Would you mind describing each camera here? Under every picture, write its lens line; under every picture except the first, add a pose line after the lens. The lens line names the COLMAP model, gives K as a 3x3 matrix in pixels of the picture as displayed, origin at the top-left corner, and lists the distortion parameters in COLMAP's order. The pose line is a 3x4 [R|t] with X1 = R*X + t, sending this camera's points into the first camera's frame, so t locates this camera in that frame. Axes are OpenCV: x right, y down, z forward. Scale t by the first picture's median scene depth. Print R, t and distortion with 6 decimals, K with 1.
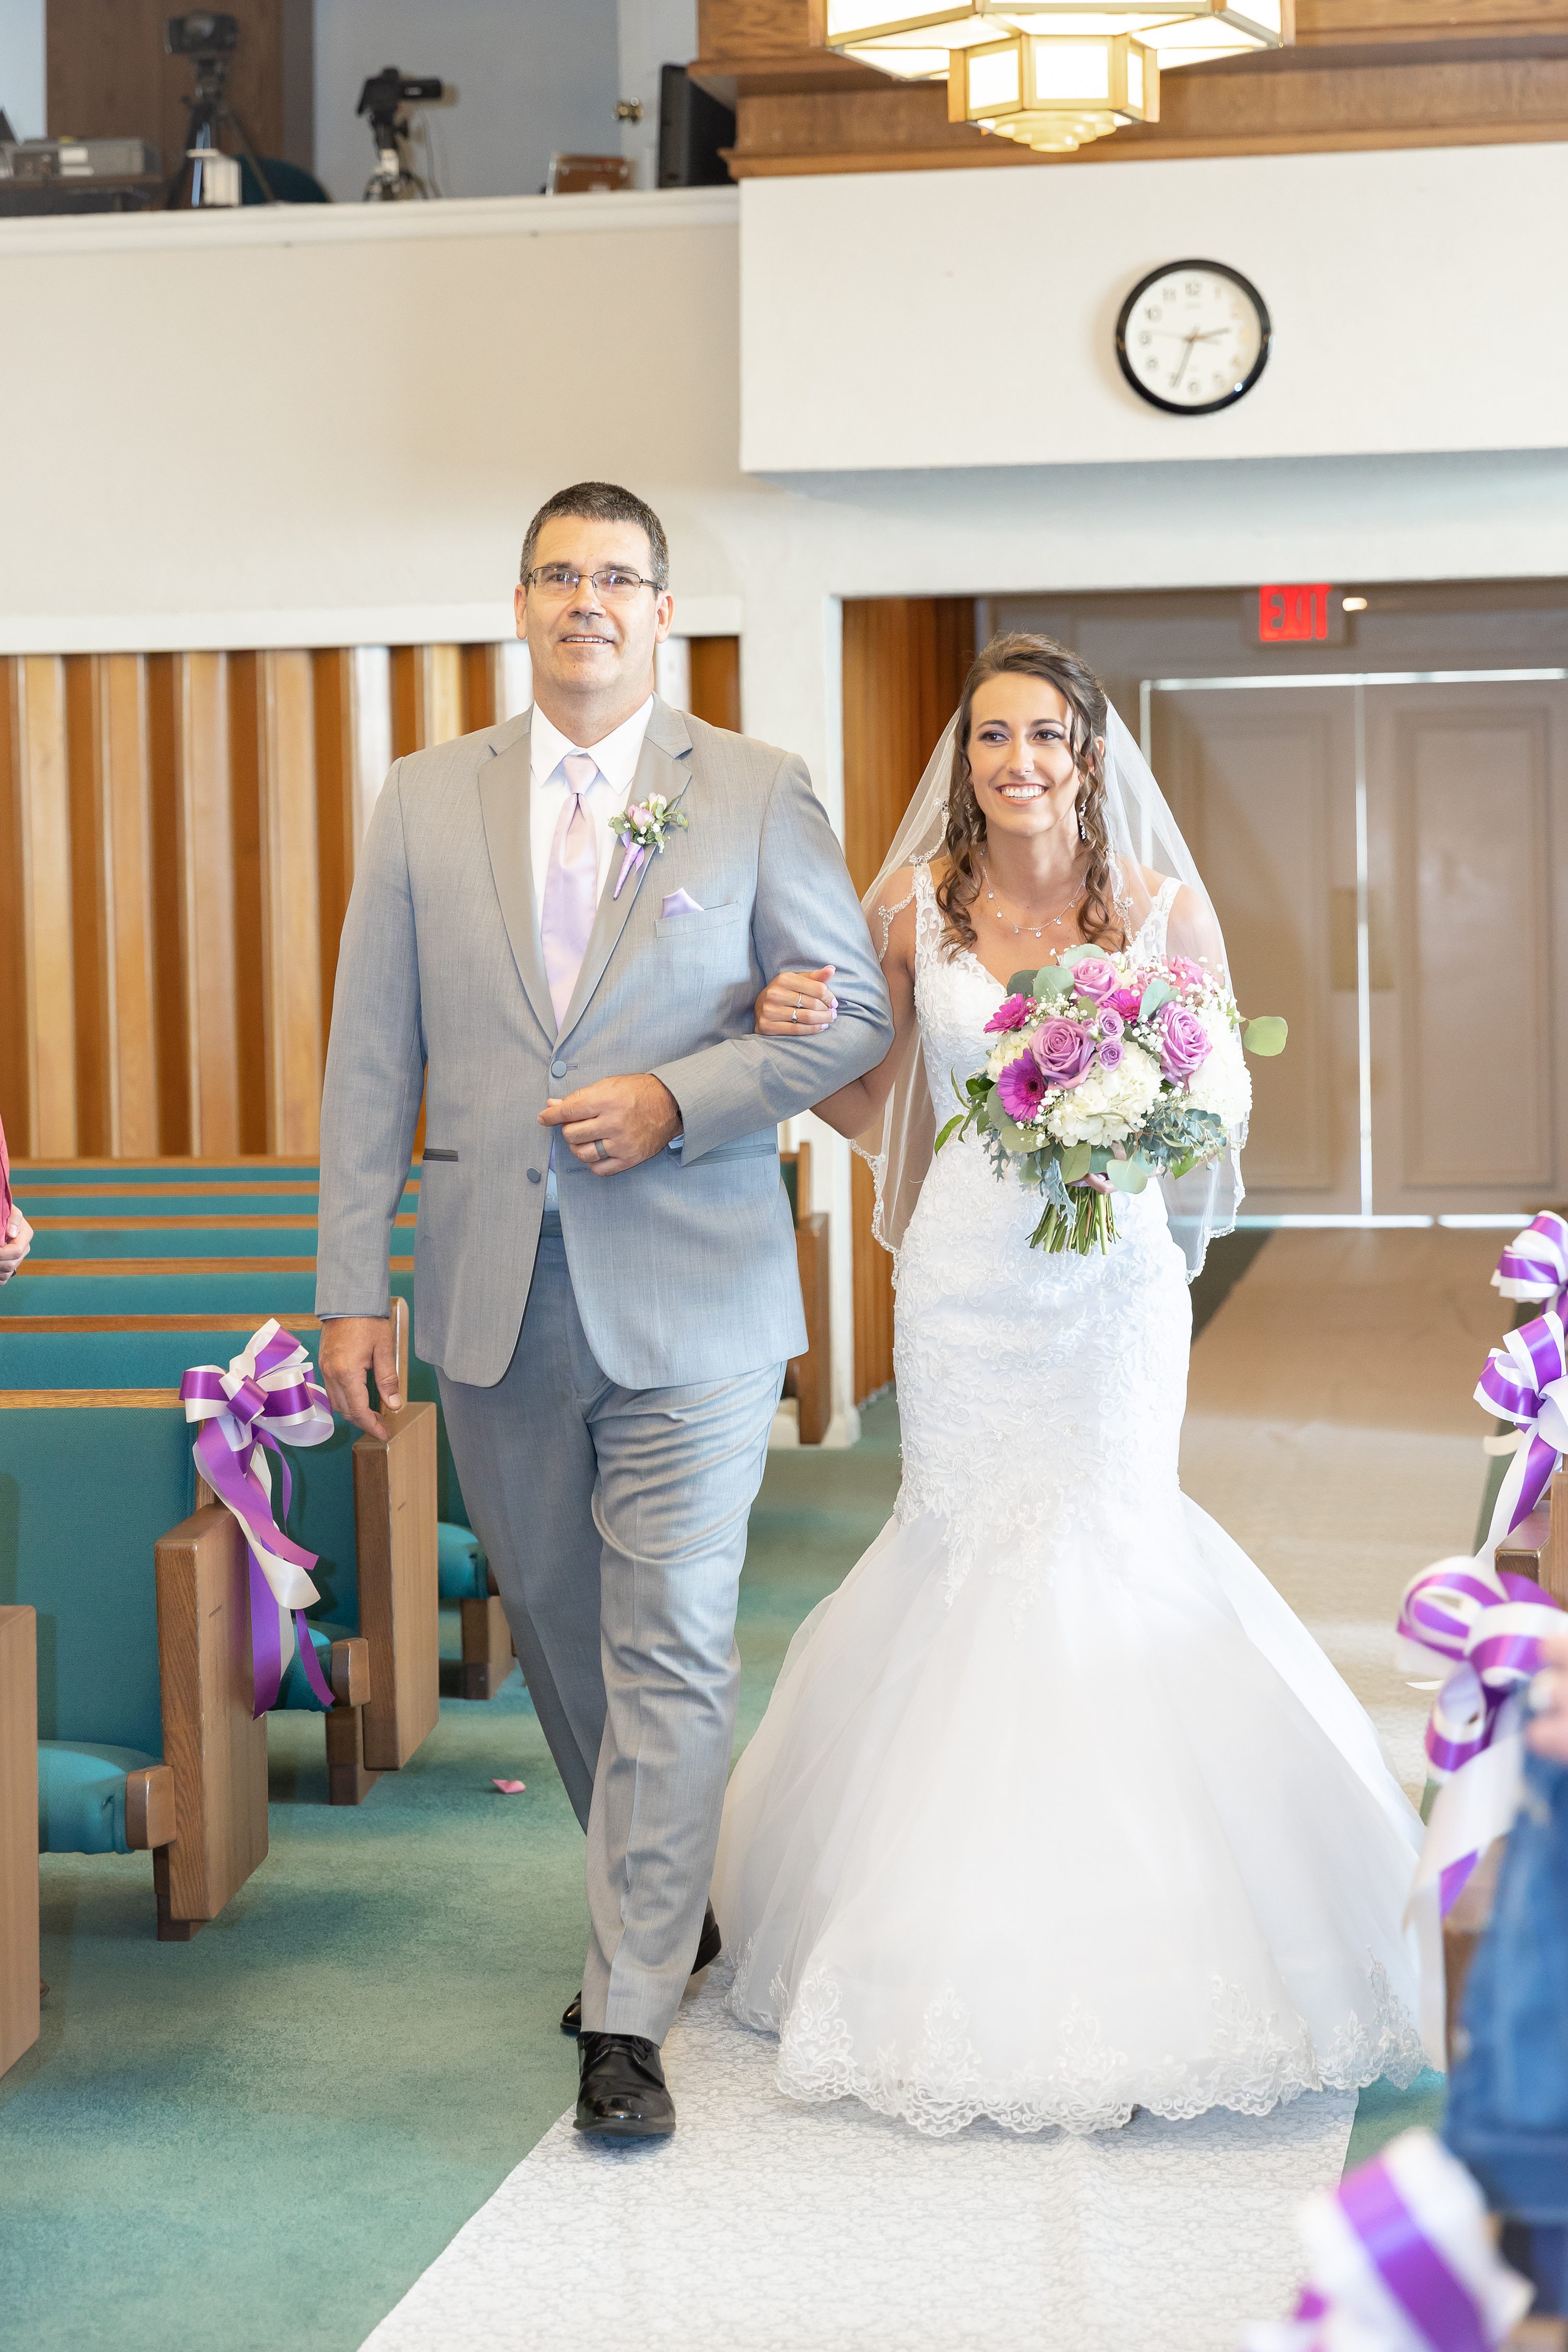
lens RADIAL K [[4839.2, 0, 692.3], [0, 4839.2, 1175.6], [0, 0, 1]] dist [-0.034042, 0.026040]
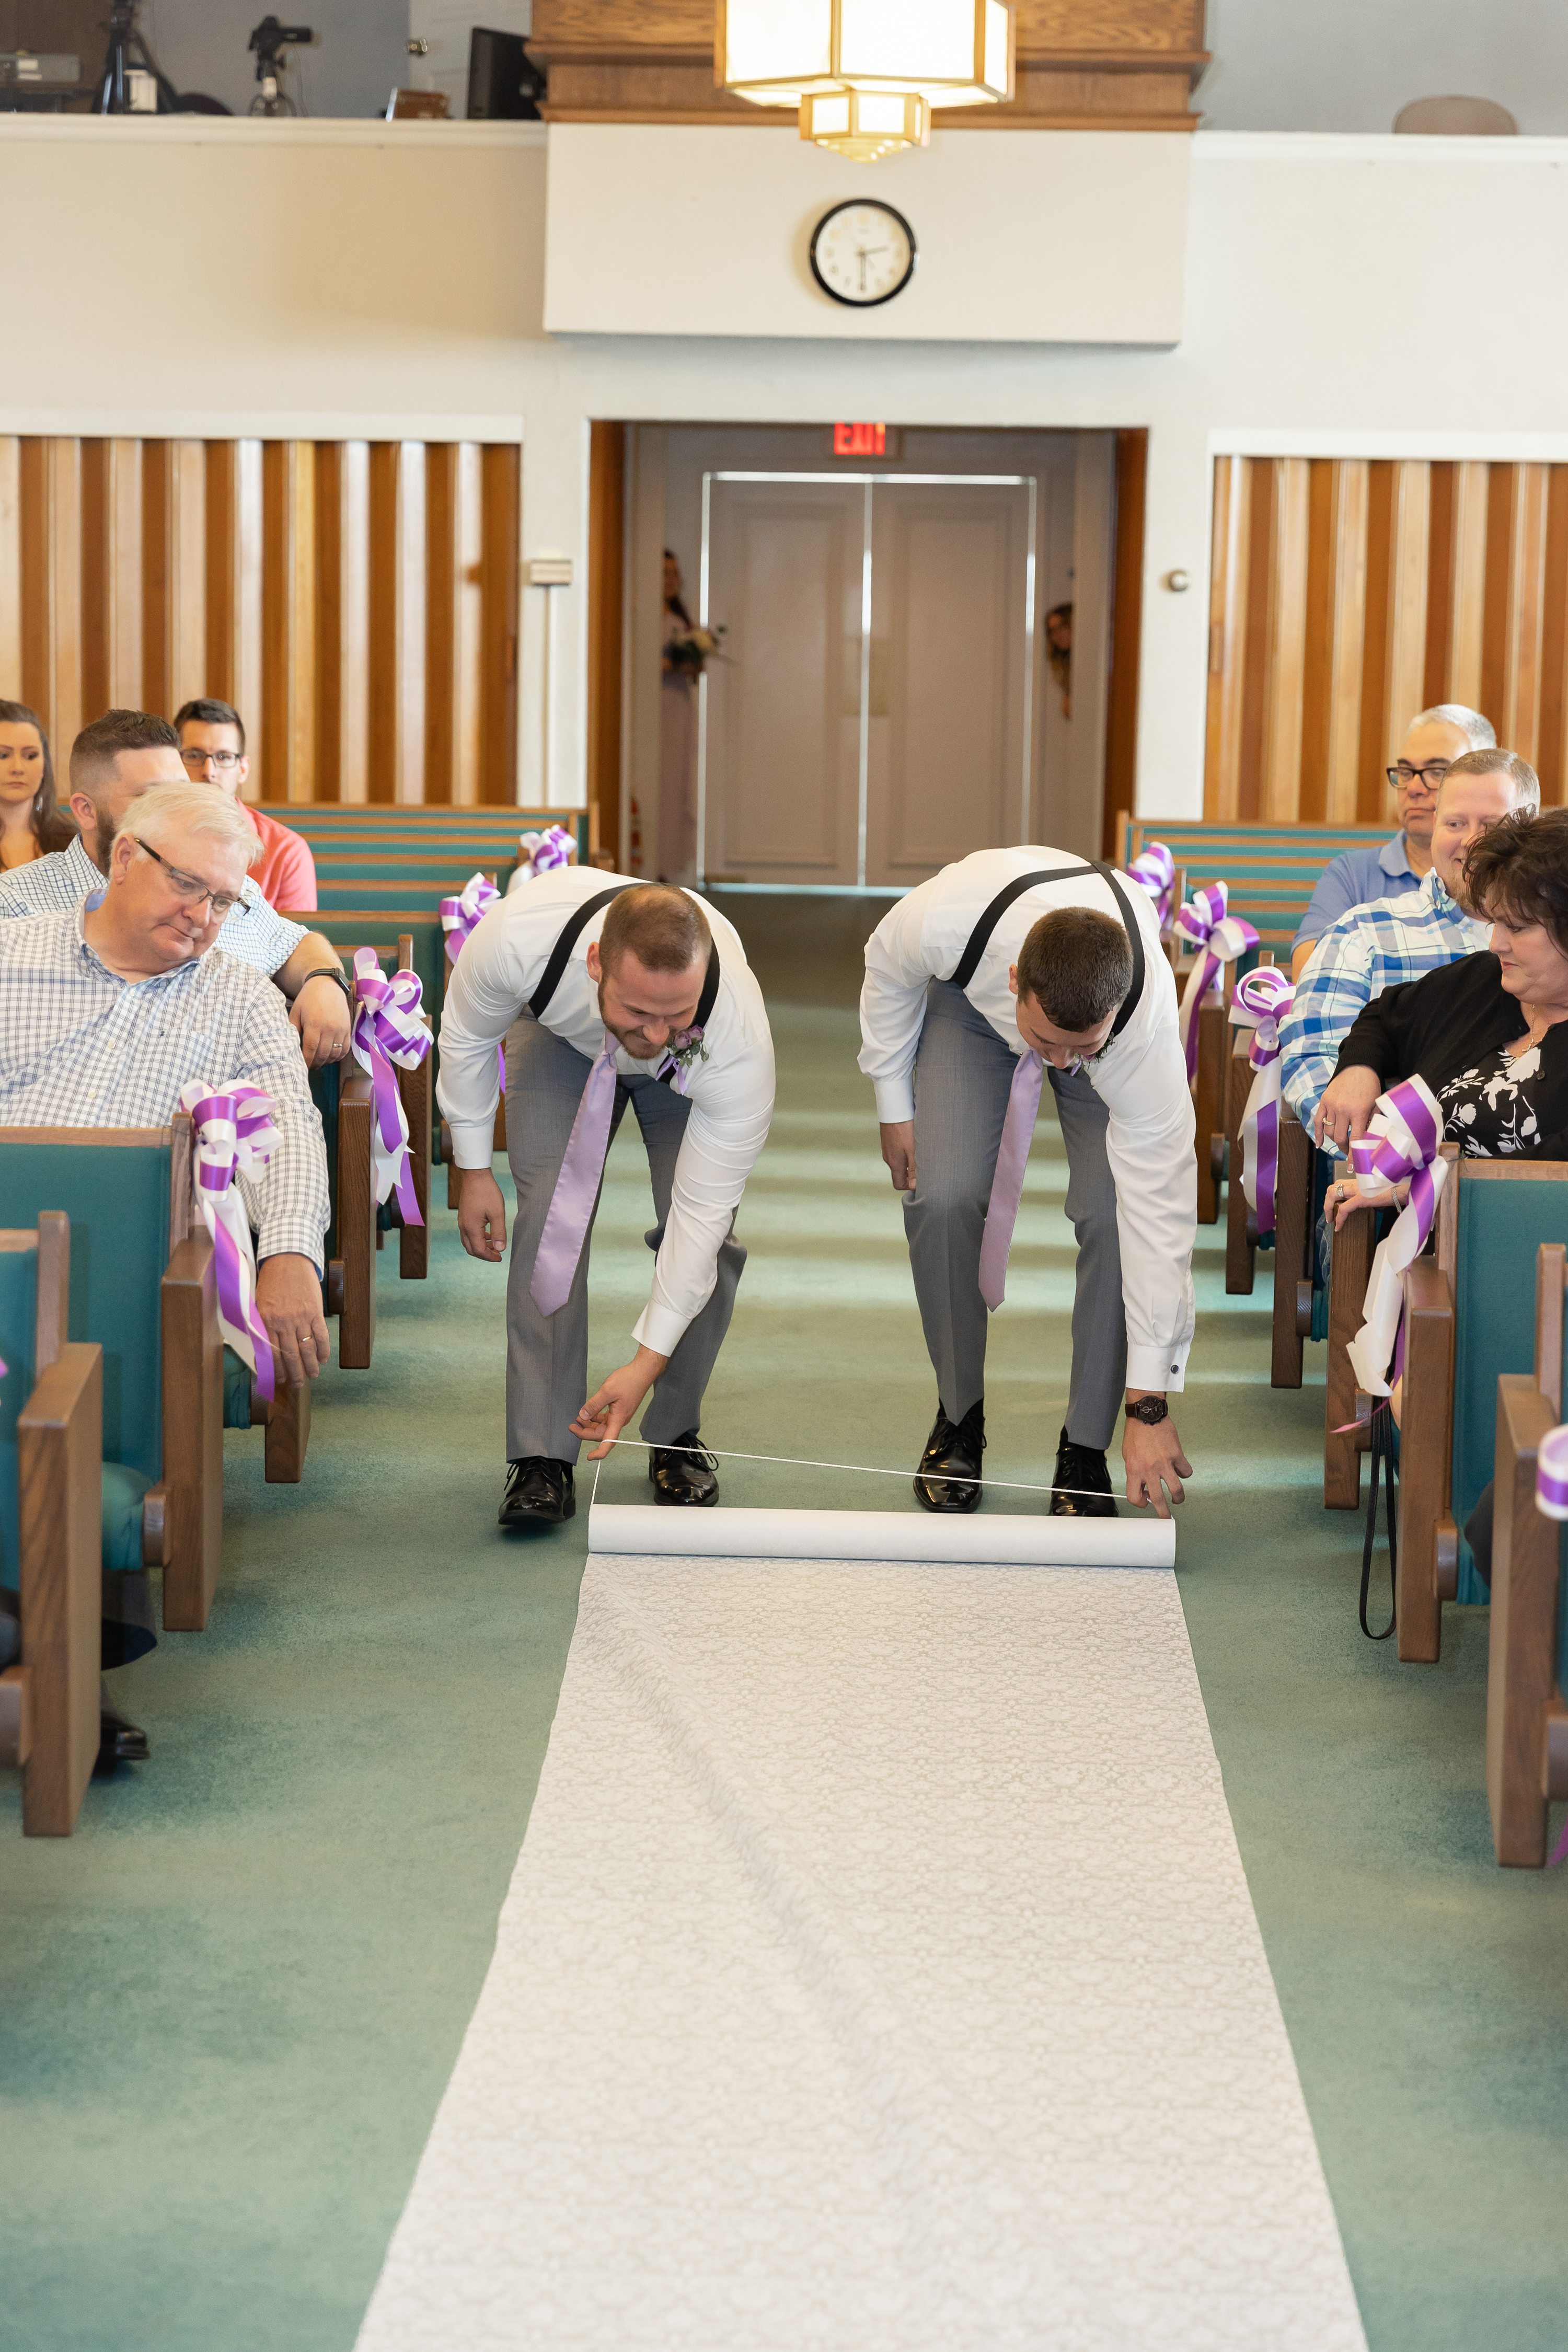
lens RADIAL K [[4545.7, 0, 782.9], [0, 4545.7, 1263.0], [0, 0, 1]] dist [0.028333, -0.097749]
pose [[0.984455, 0.008705, 0.175419, -0.146087], [-0.022616, 0.996739, 0.077463, 0.022164], [-0.174172, -0.080227, 0.981442, -0.337636]]
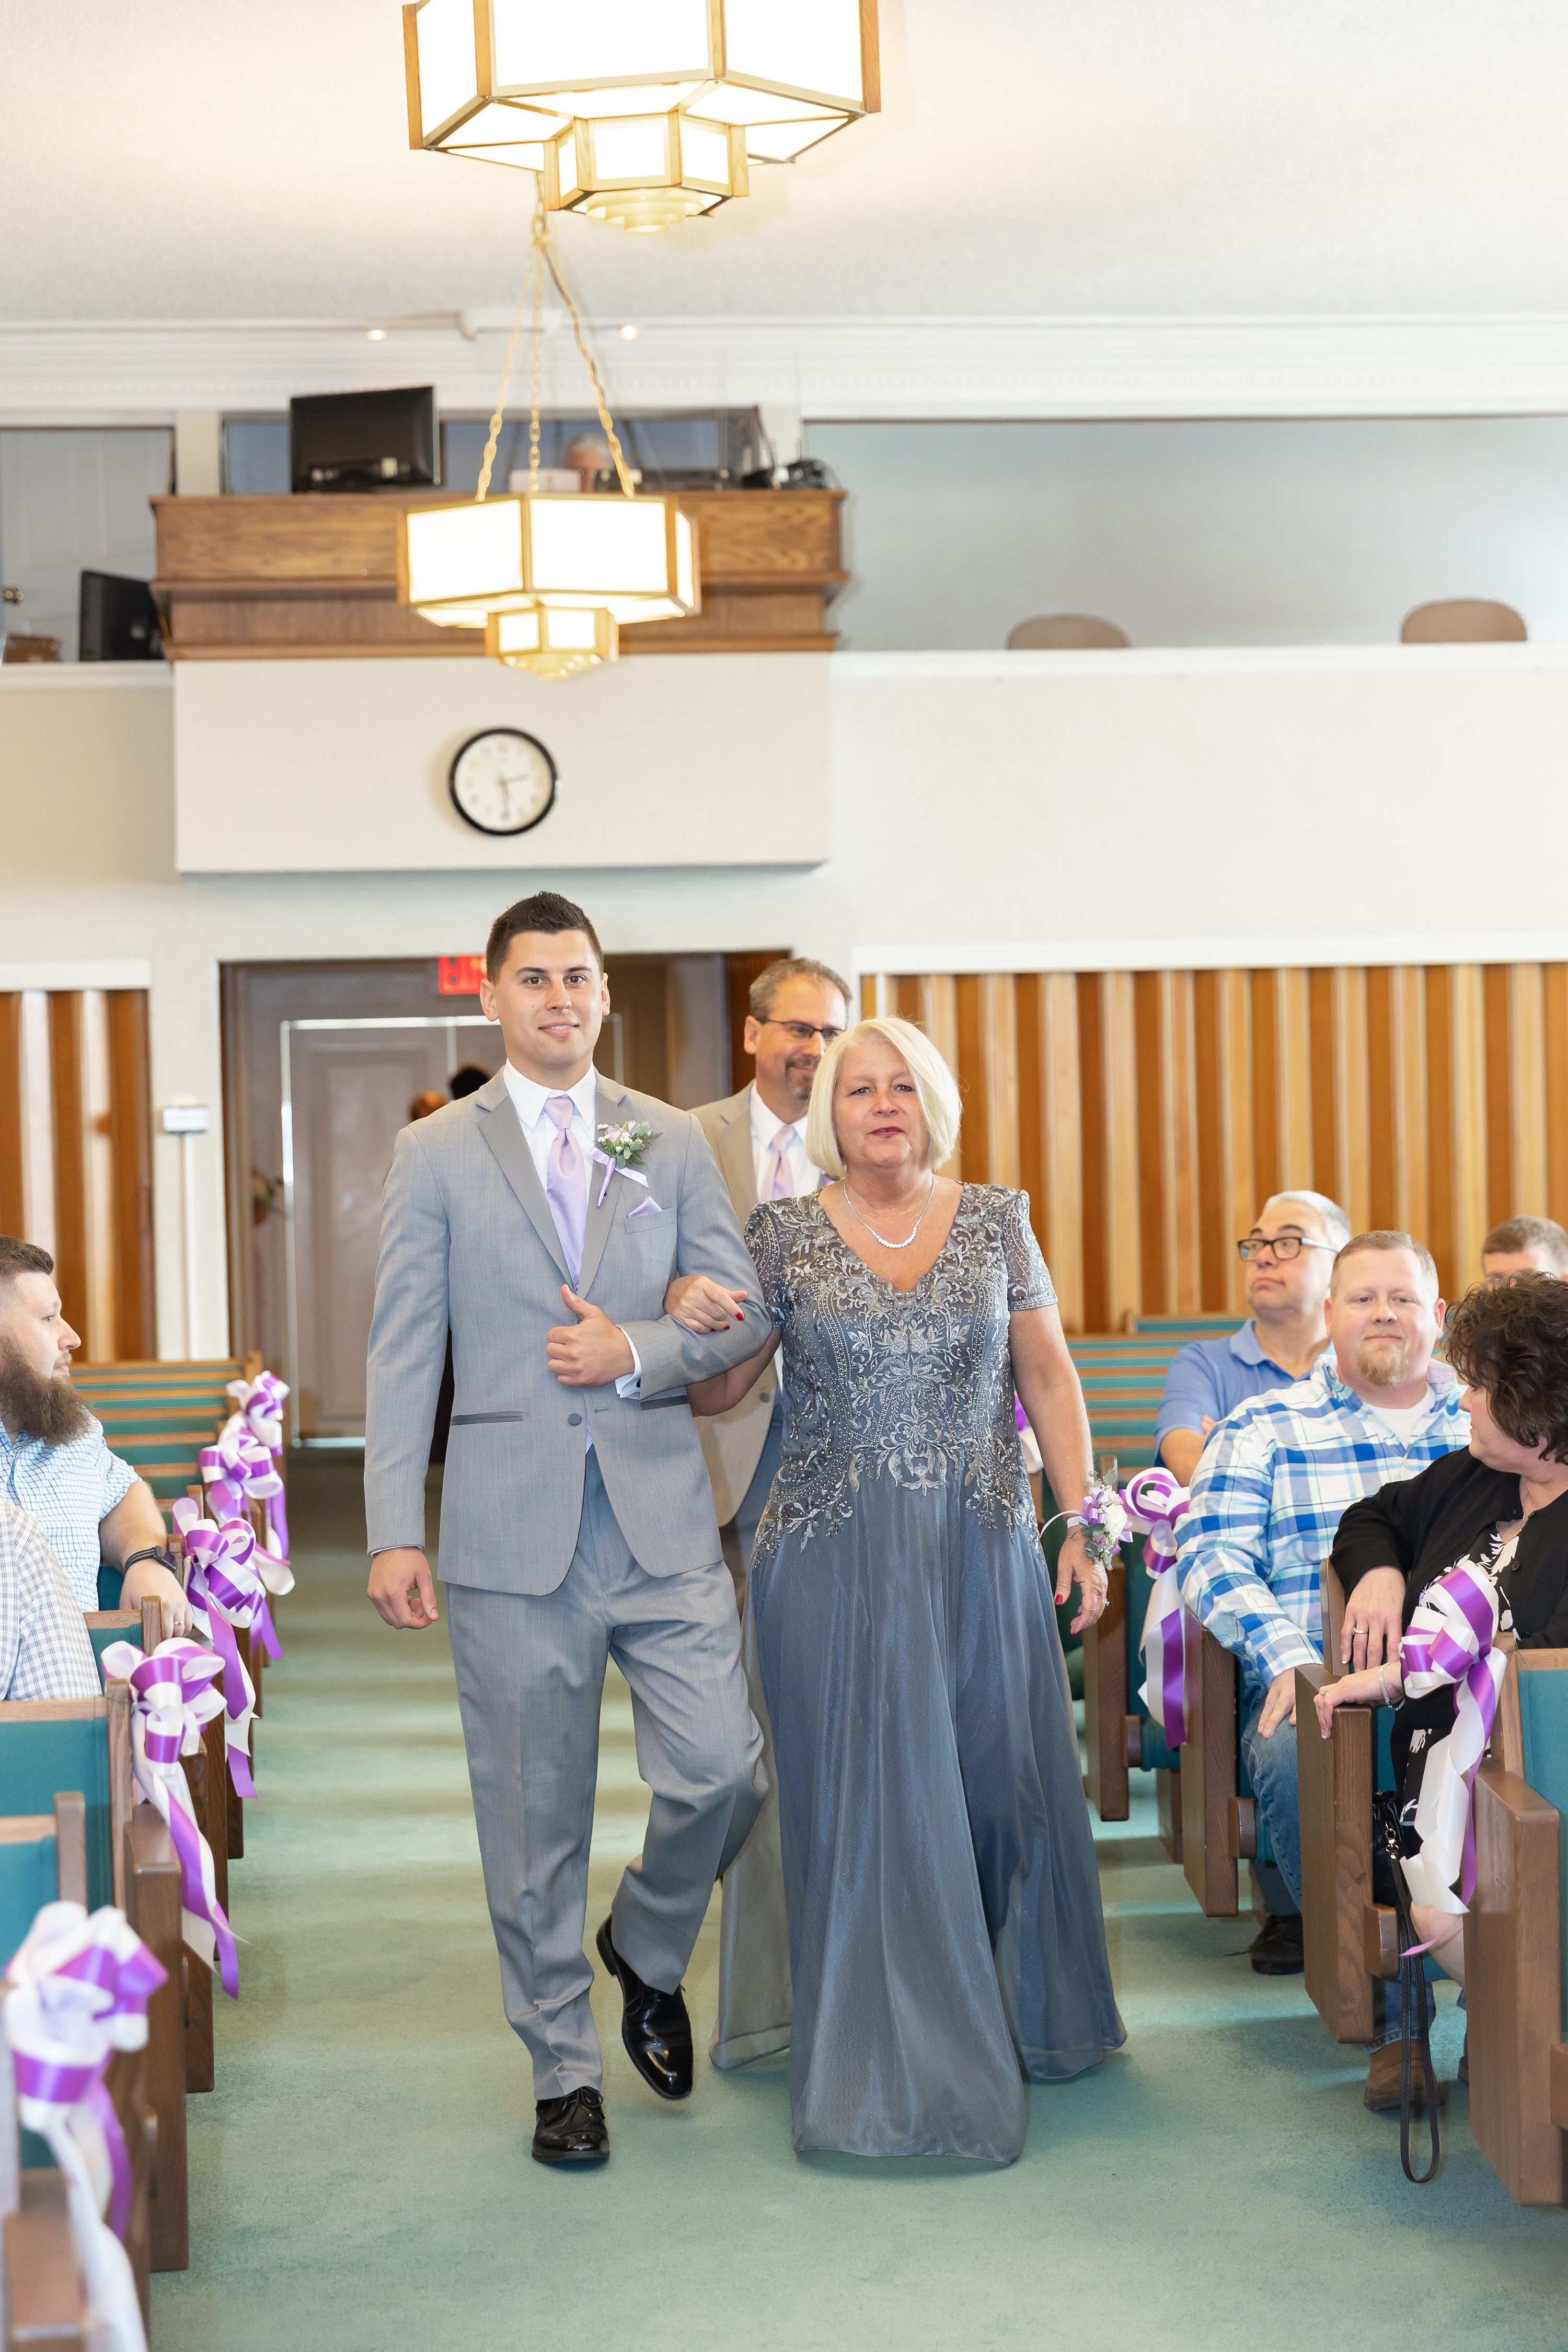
lens RADIAL K [[4545.7, 0, 782.9], [0, 4545.7, 1263.0], [0, 0, 1]] dist [0.028333, -0.097749]
pose [[0.955443, -0.013964, 0.294844, -0.198547], [0.028376, 0.998599, -0.044658, 0.027715], [-0.293808, 0.051035, 0.954501, -0.272430]]
